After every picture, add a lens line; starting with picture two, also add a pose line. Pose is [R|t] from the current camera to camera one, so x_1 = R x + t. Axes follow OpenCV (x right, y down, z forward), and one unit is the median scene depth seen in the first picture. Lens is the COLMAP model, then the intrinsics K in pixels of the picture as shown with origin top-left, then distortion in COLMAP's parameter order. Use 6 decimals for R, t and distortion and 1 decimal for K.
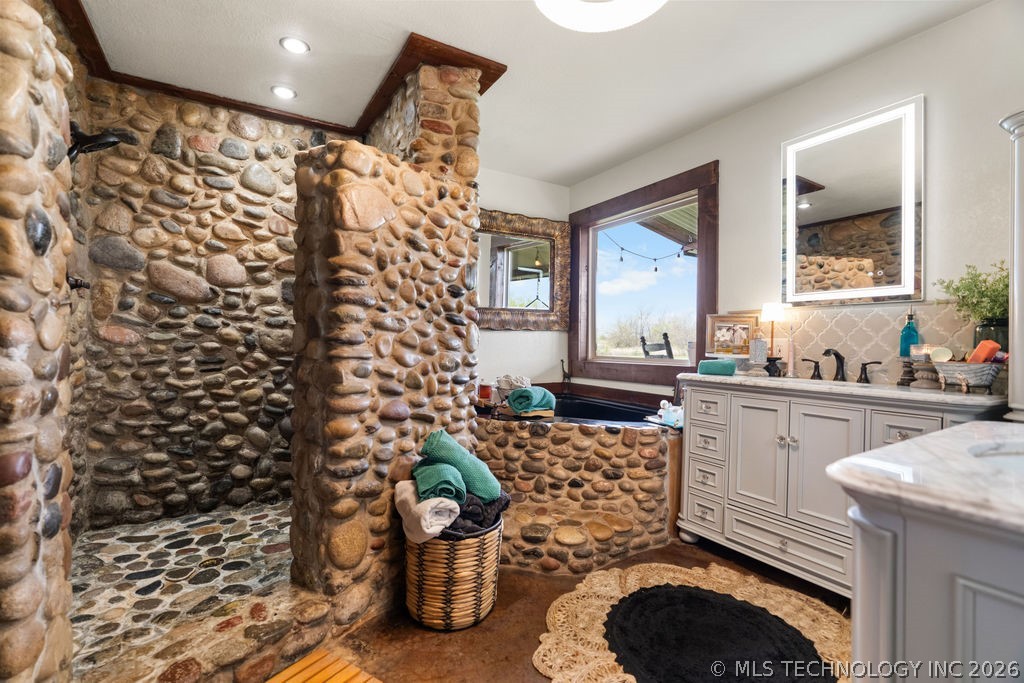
lens RADIAL K [[464.4, 0, 511.5], [0, 464.4, 341.1], [0, 0, 1]] dist [-0.014711, 0.003505]
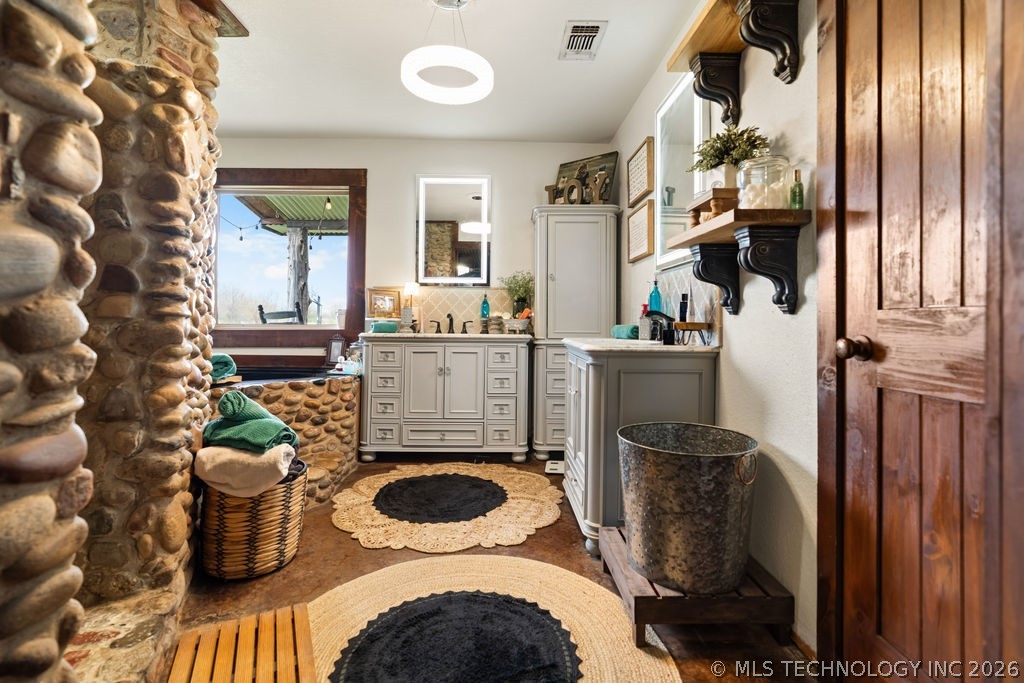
lens RADIAL K [[464.4, 0, 521.3], [0, 464.4, 315.6], [0, 0, 1]] dist [-0.014711, 0.003505]
pose [[0.489480, 0.002879, 0.872010, -0.570848], [-0.001957, 0.999996, -0.002203, 0.025215], [-0.872012, -0.000629, 0.489483, -0.016062]]
